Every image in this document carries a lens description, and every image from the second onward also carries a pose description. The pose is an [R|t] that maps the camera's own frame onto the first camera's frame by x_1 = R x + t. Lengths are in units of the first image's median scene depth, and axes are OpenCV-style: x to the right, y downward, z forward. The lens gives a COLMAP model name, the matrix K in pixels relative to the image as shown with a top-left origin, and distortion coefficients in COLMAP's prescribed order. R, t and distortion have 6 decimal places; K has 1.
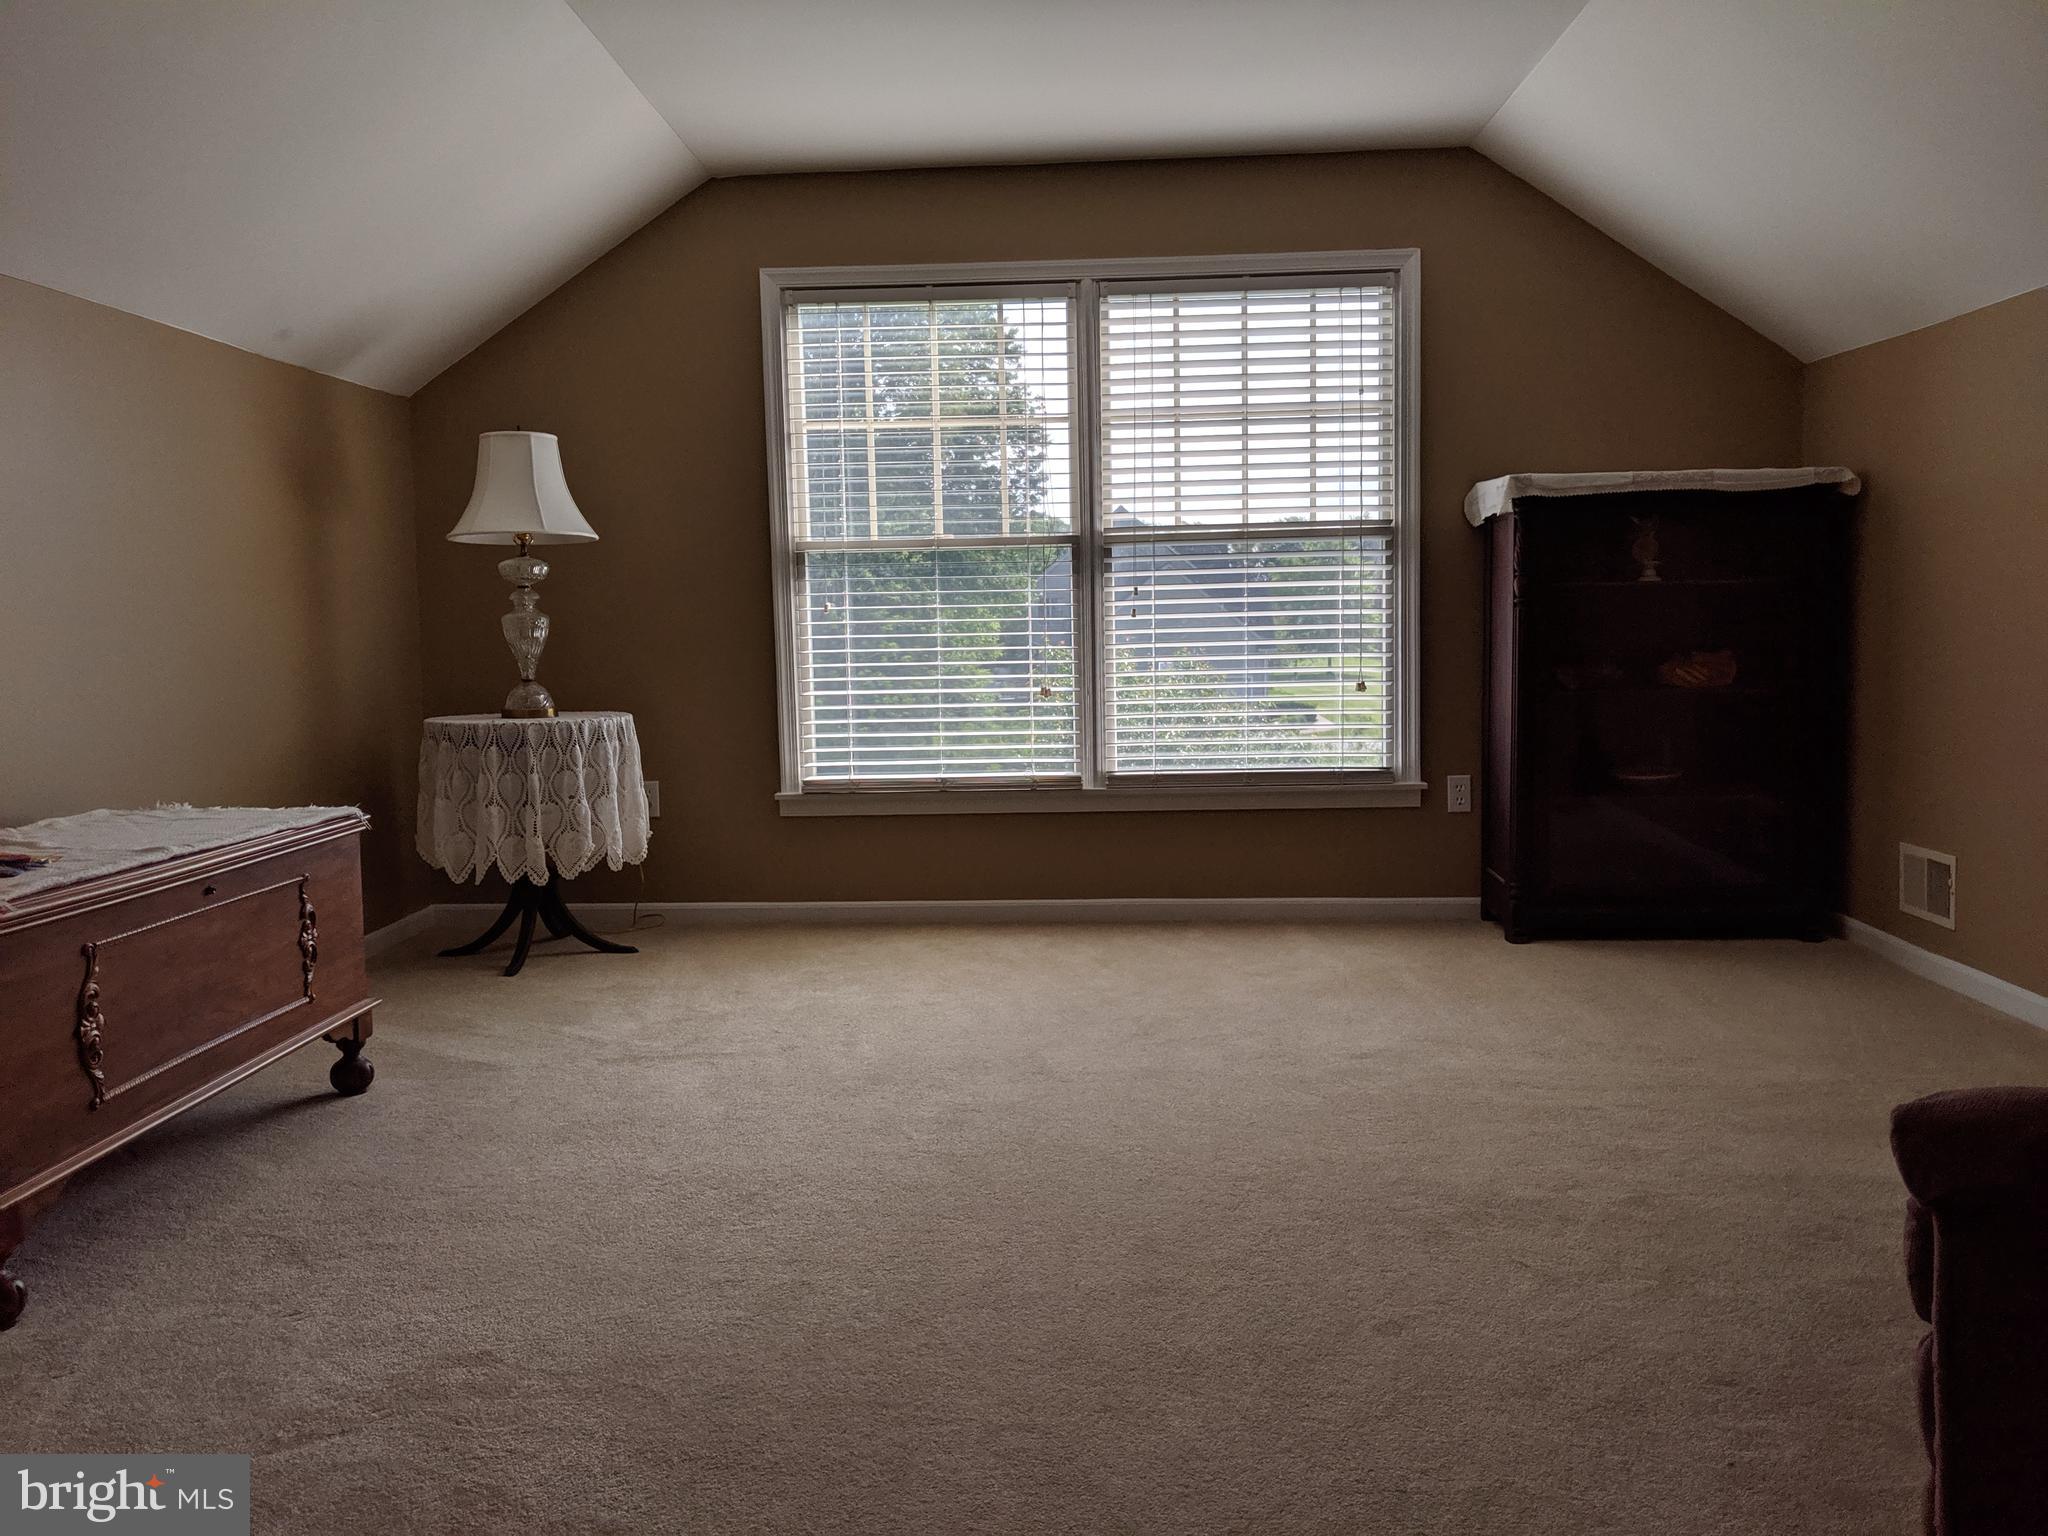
lens RADIAL K [[1632.2, 0, 1040.1], [0, 1632.2, 755.8], [0, 0, 1]] dist [0.125060, -0.218531]
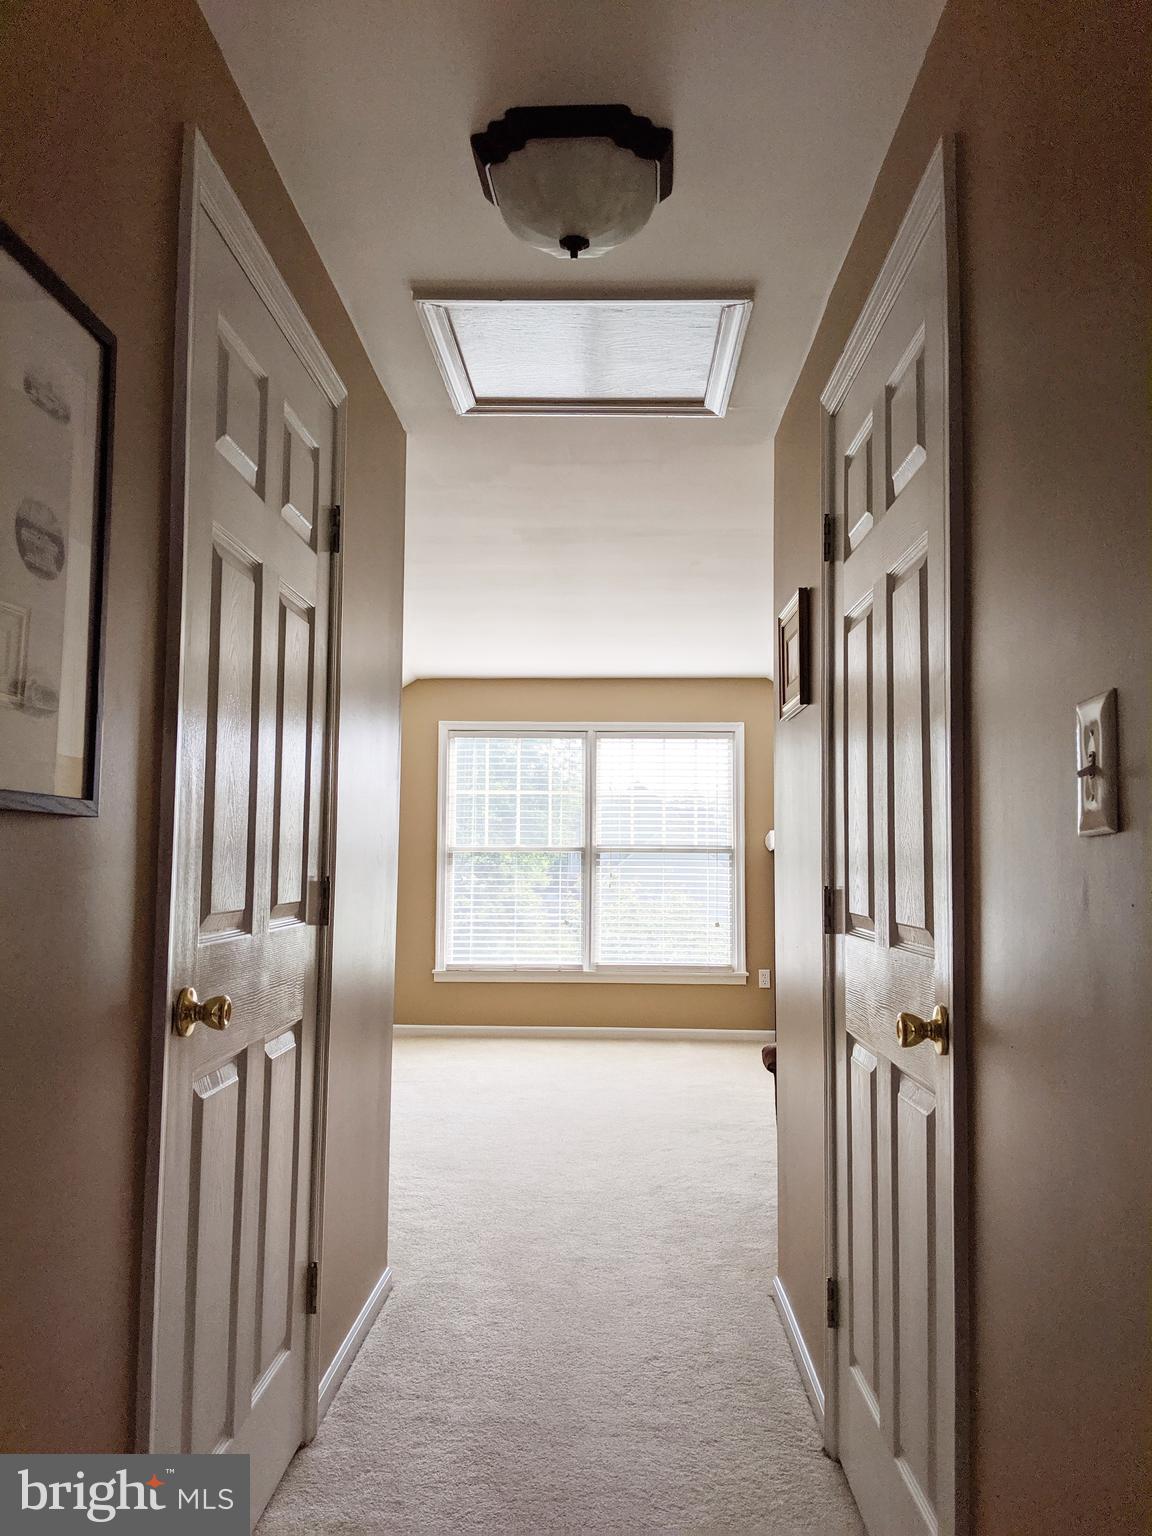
lens RADIAL K [[1224.1, 0, 585.4], [0, 1224.1, 759.7], [0, 0, 1]] dist [0.125060, -0.218531]
pose [[0.999640, 0.026801, 0.001563, 0.019385], [-0.026235, 0.987575, -0.154940, -0.003130], [-0.005696, 0.154843, 0.987923, -0.564331]]
